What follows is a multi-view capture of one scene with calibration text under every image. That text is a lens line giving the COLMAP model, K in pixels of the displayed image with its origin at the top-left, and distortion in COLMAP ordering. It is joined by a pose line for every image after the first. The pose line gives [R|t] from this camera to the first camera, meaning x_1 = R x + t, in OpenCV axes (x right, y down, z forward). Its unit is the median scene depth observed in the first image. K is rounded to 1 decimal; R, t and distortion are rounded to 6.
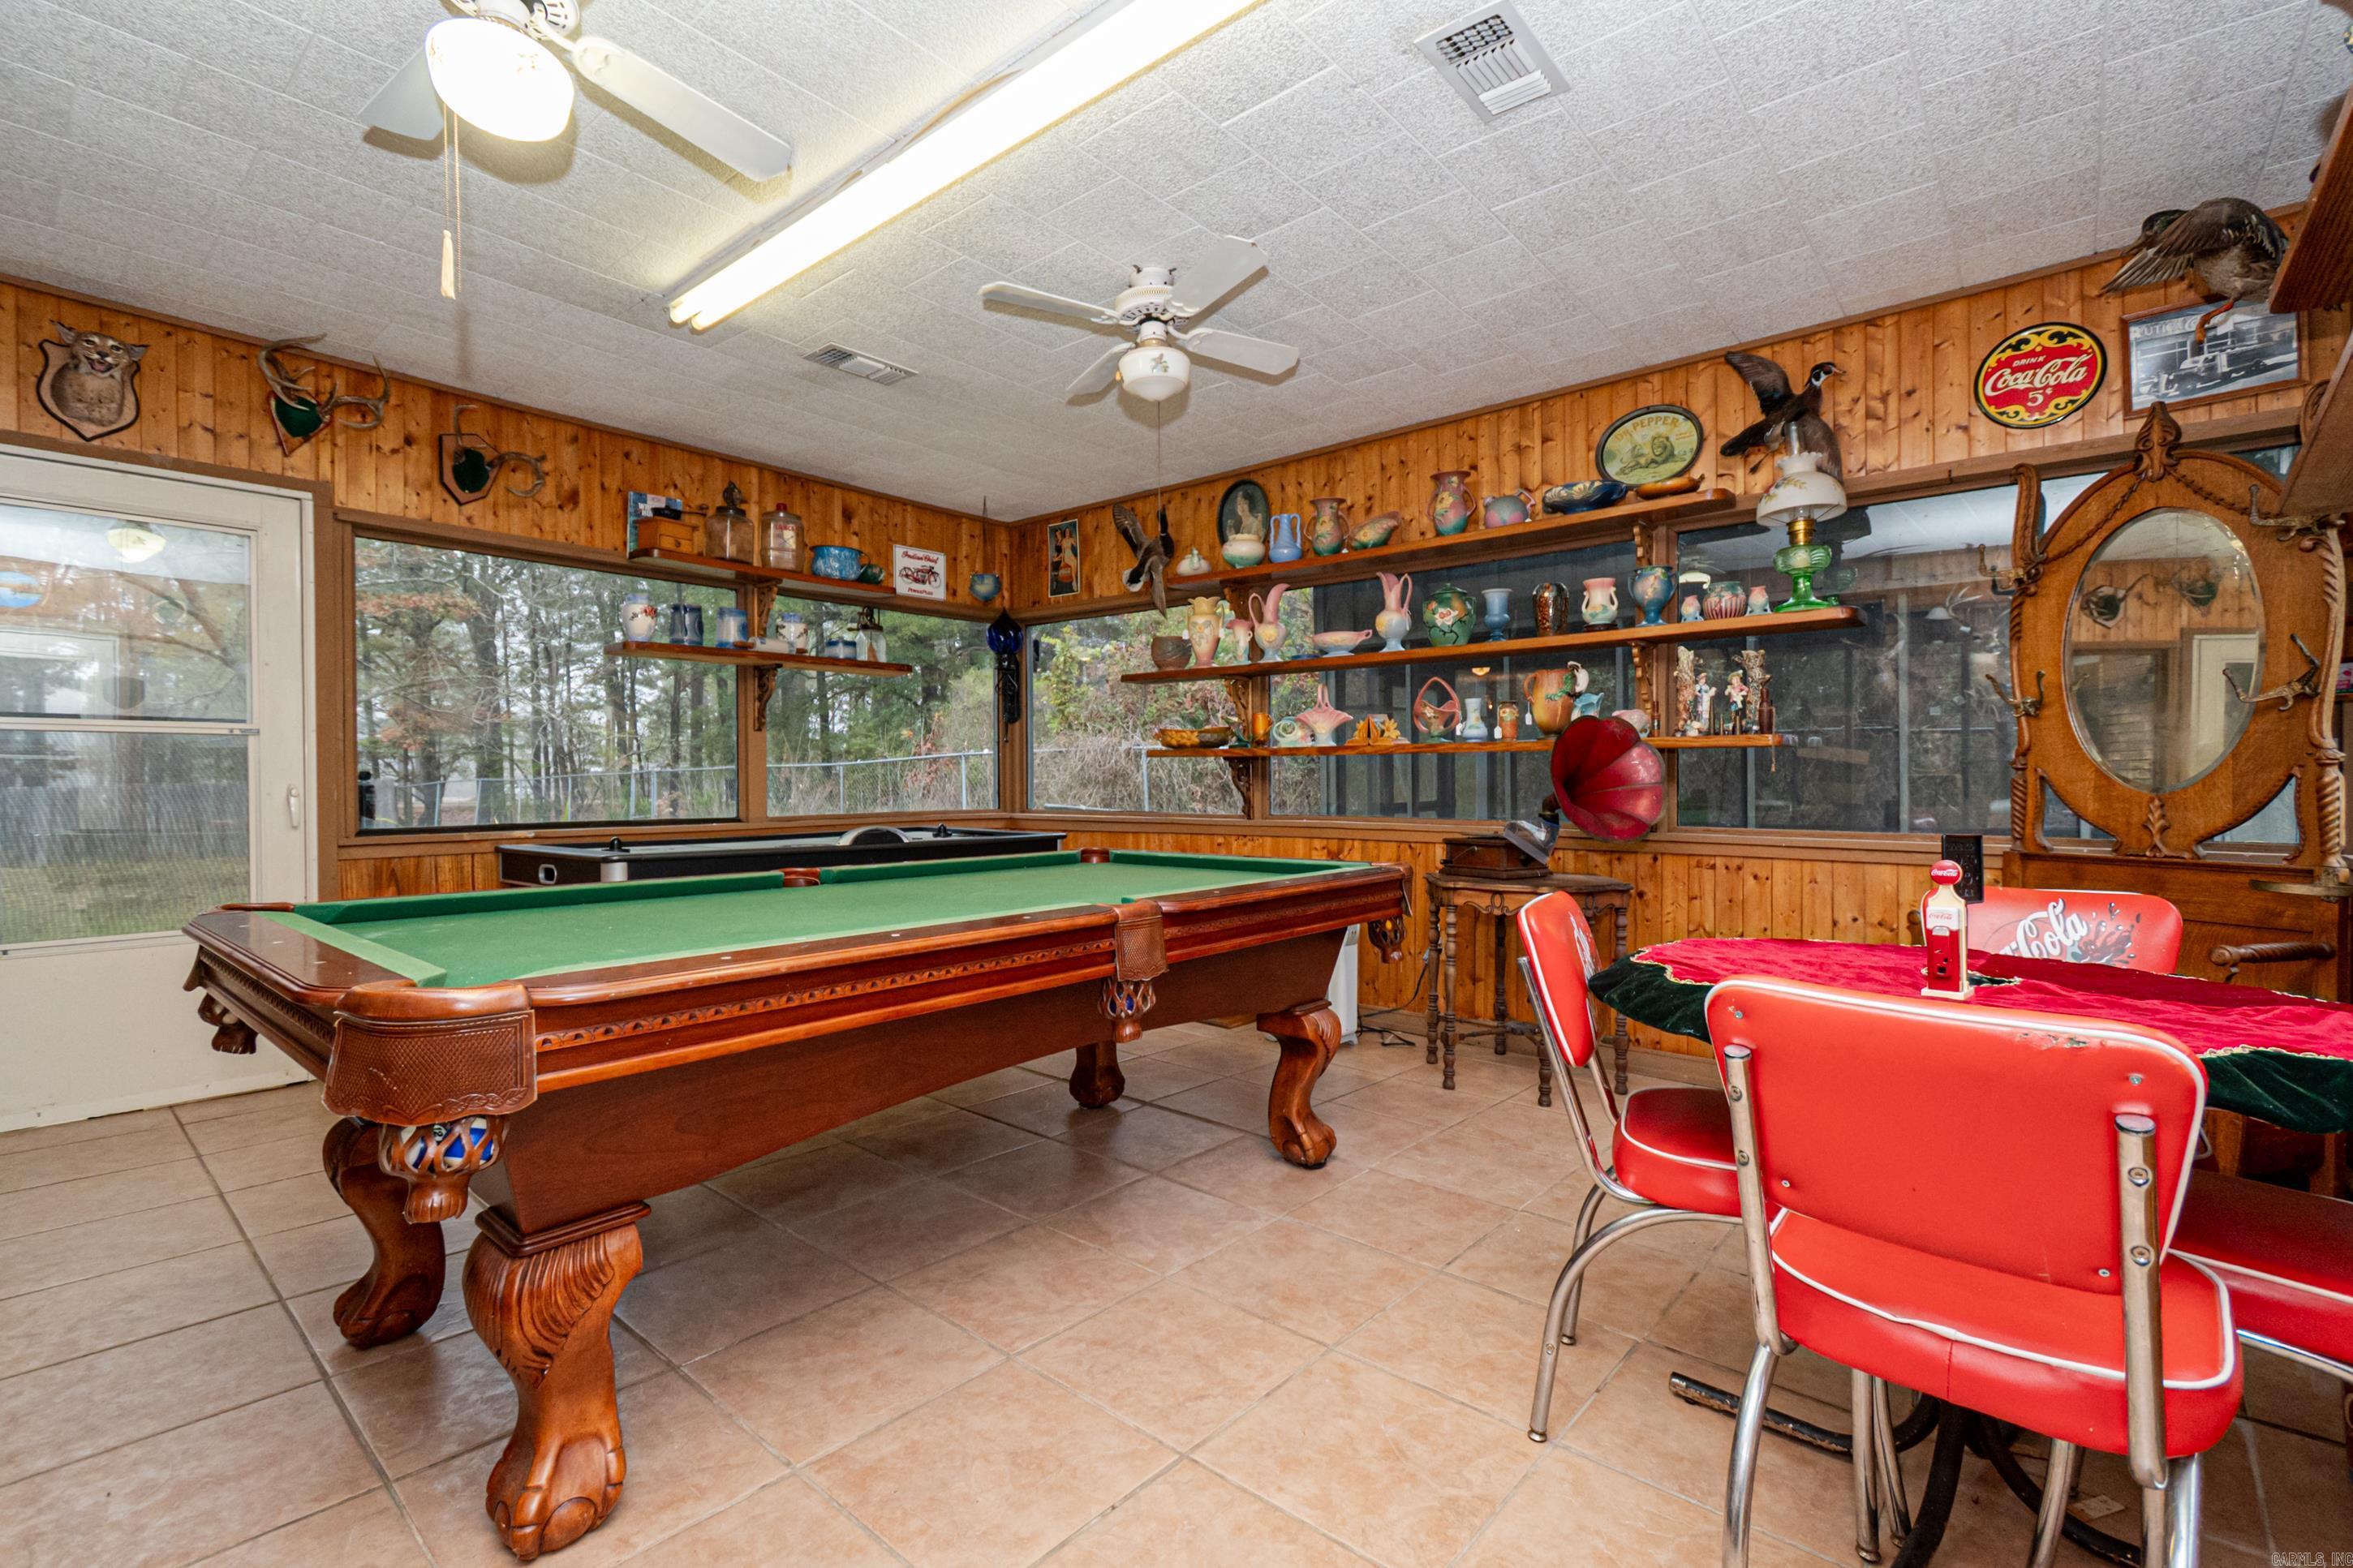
lens RADIAL K [[1058.1, 0, 1172.7], [0, 1058.1, 778.6], [0, 0, 1]] dist [-0.018029, 0.000427]
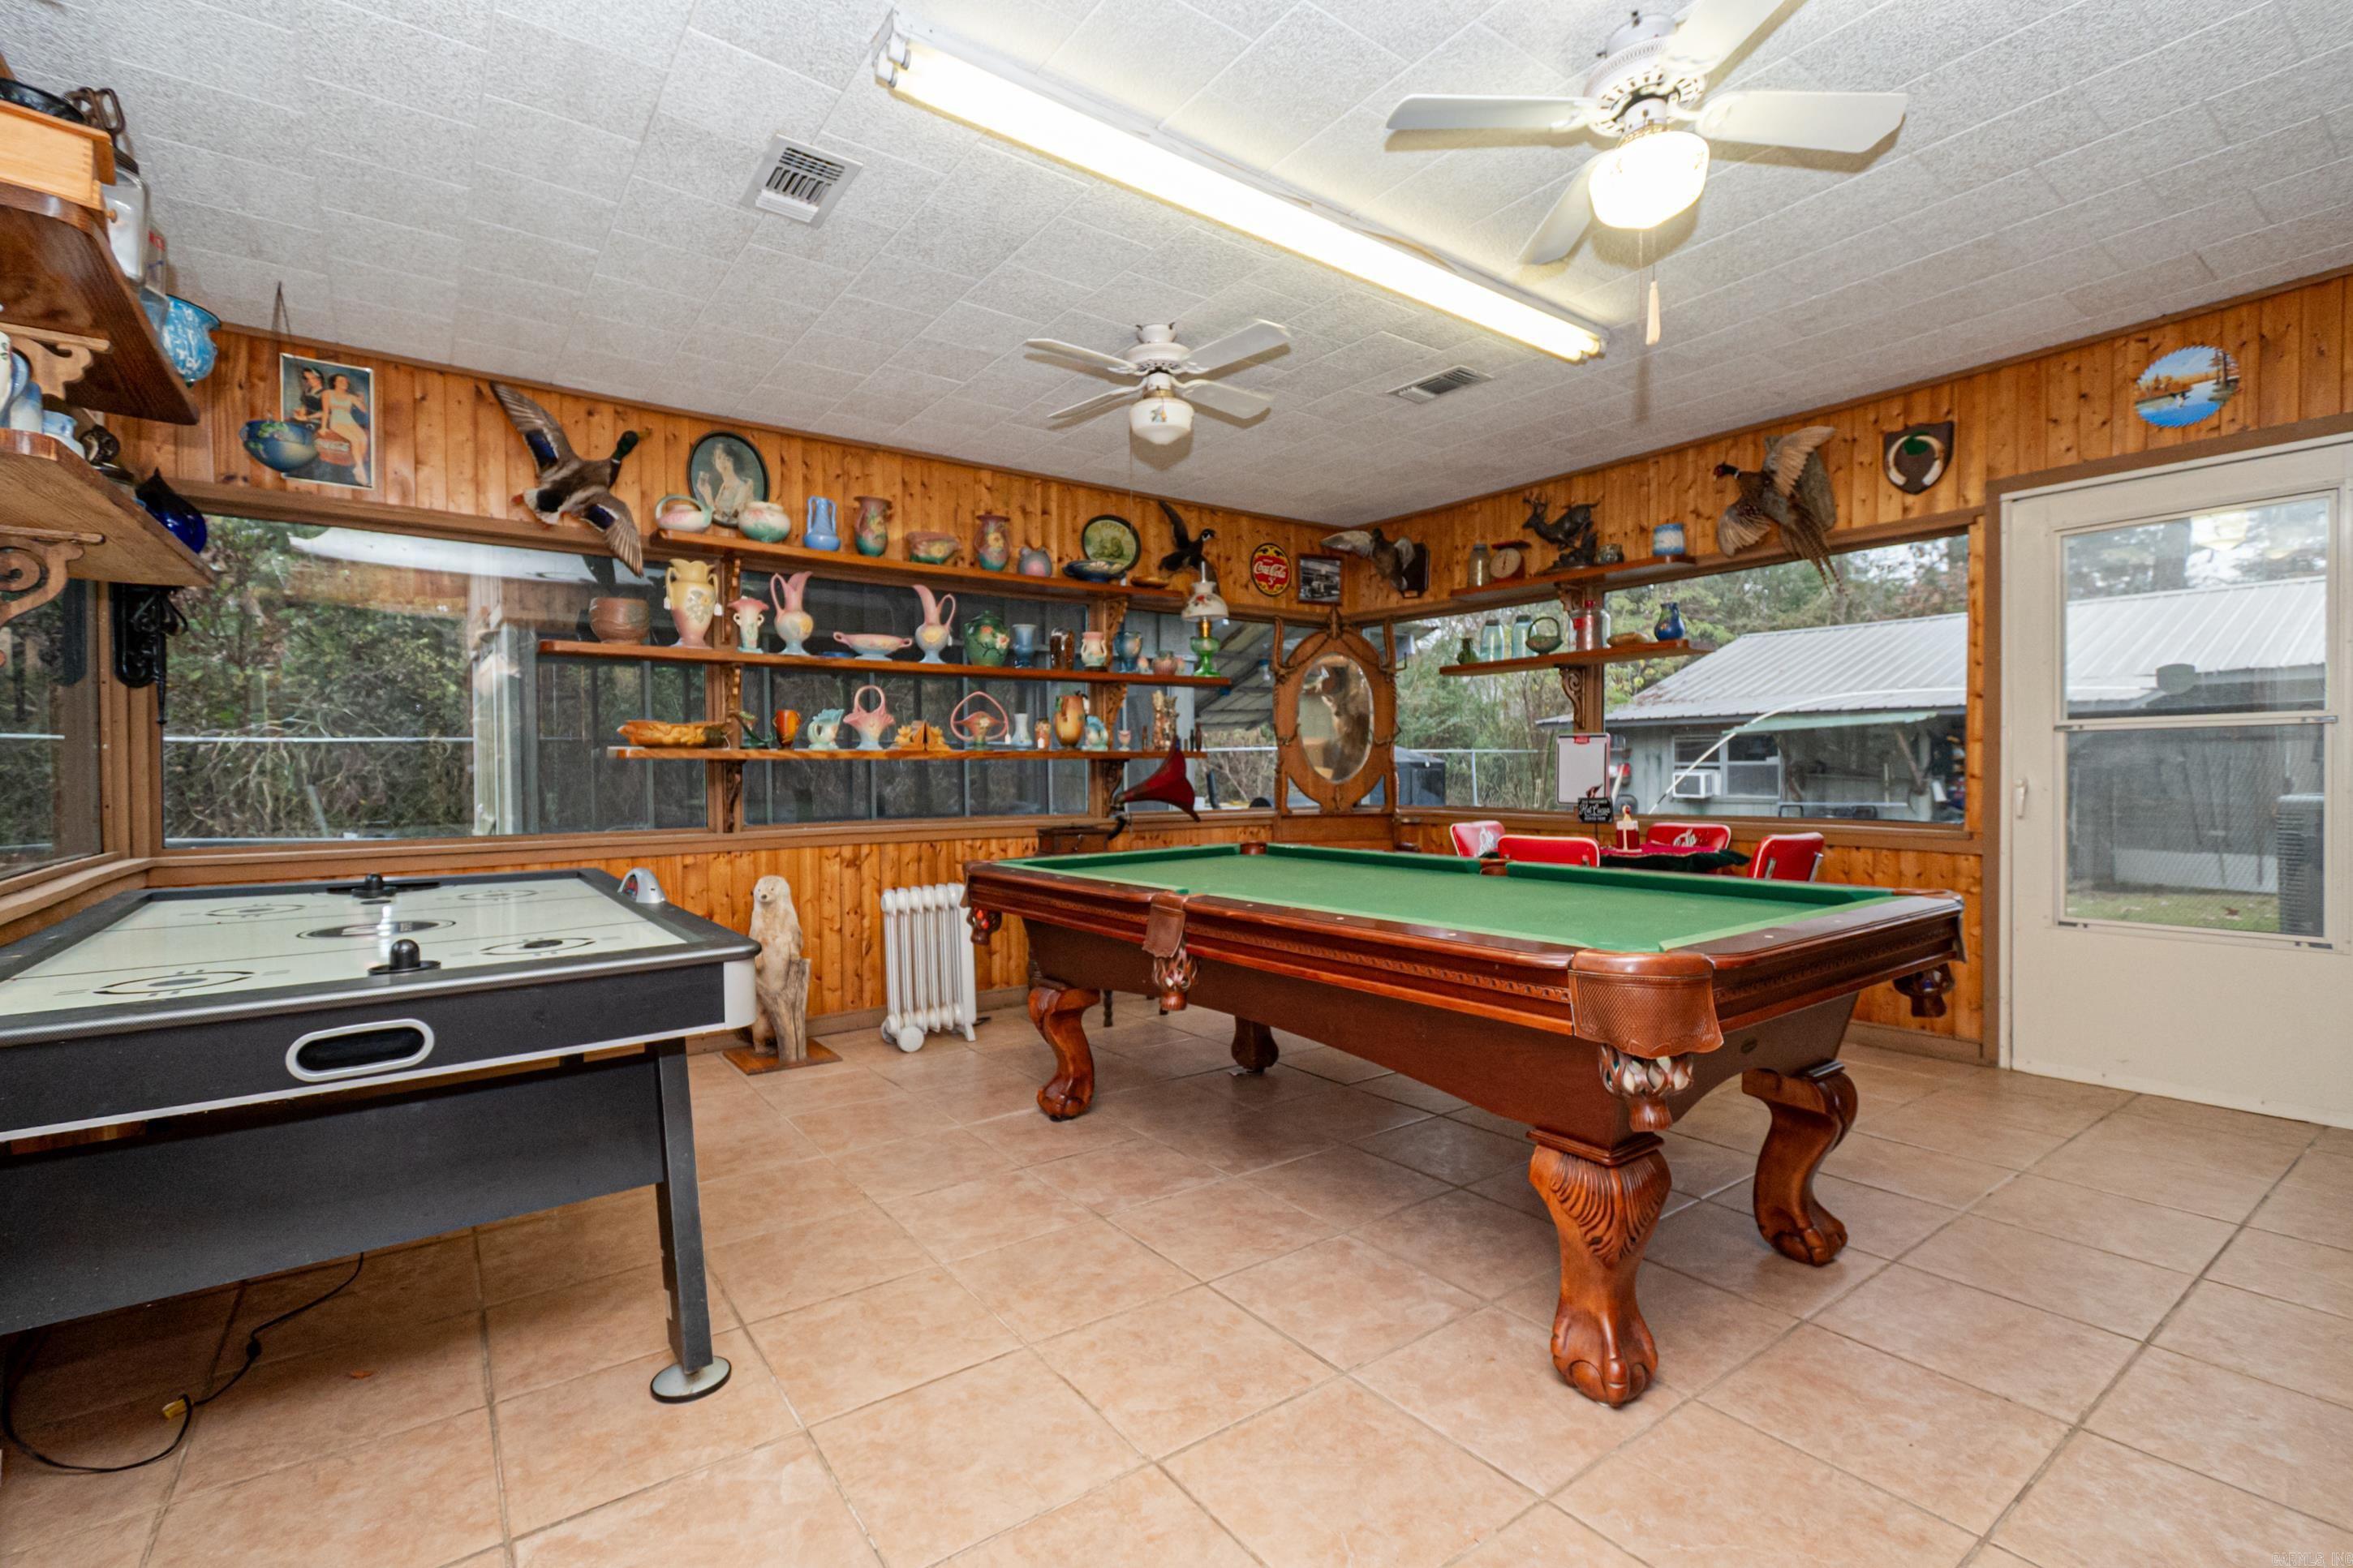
lens RADIAL K [[1058.1, 0, 1173.6], [0, 1058.1, 785.5], [0, 0, 1]] dist [-0.018029, 0.000427]
pose [[0.197241, -0.010476, 0.980299, -0.851070], [0.010256, 0.999910, 0.008622, -0.003419], [-0.980301, 0.008354, 0.197331, 0.595258]]
